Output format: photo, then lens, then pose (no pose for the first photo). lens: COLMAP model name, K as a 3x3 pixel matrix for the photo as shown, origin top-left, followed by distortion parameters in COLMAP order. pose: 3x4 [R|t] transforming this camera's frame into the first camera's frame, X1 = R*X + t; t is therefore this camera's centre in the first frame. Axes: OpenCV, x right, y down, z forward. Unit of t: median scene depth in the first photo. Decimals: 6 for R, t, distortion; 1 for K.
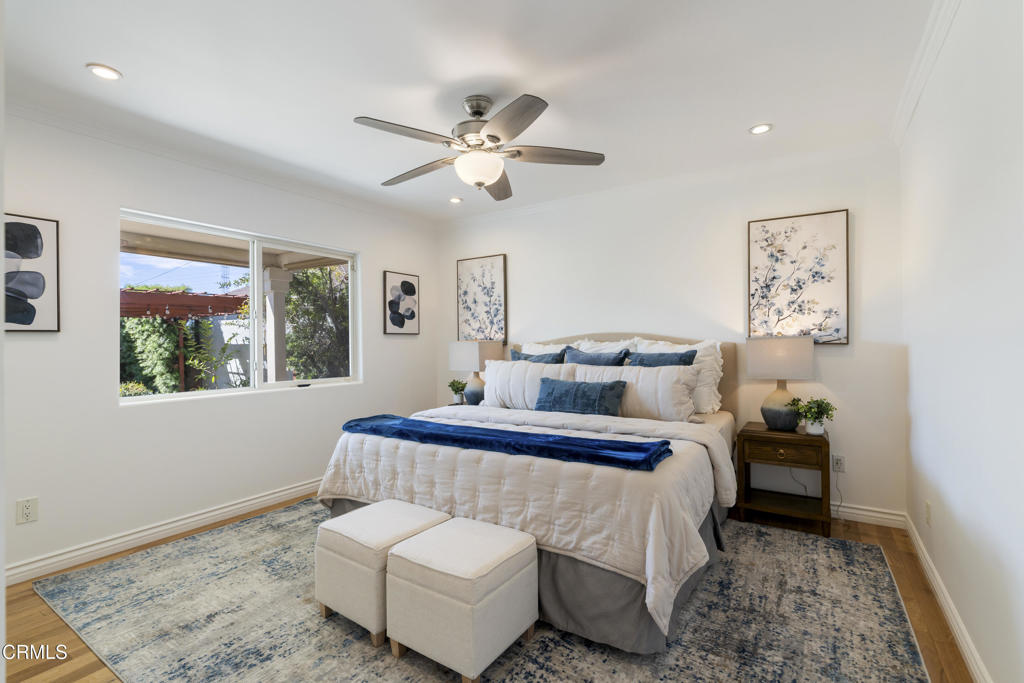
lens RADIAL K [[472.5, 0, 507.7], [0, 472.5, 340.5], [0, 0, 1]] dist [-0.004217, 0.000305]
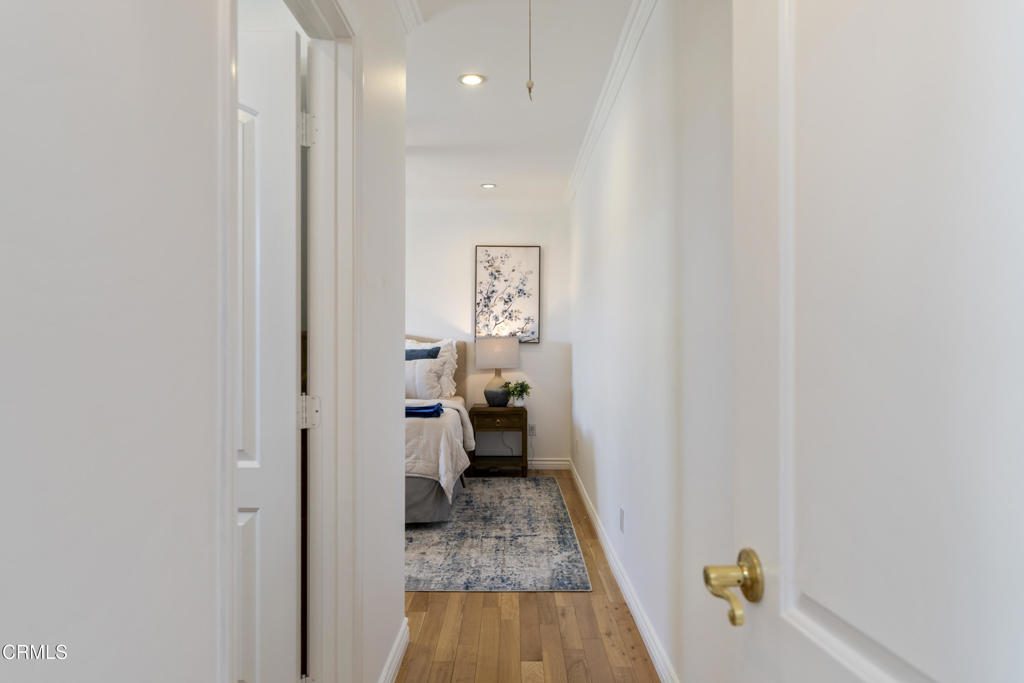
lens RADIAL K [[737.8, 0, 512.3], [0, 737.8, 341.7], [0, 0, 1]] dist [0.000492, 0.000015]
pose [[0.837161, 0.009336, 0.546877, -0.531309], [-0.011439, 0.999934, 0.000441, 0.003733], [-0.546837, -0.006625, 0.837213, -0.774463]]
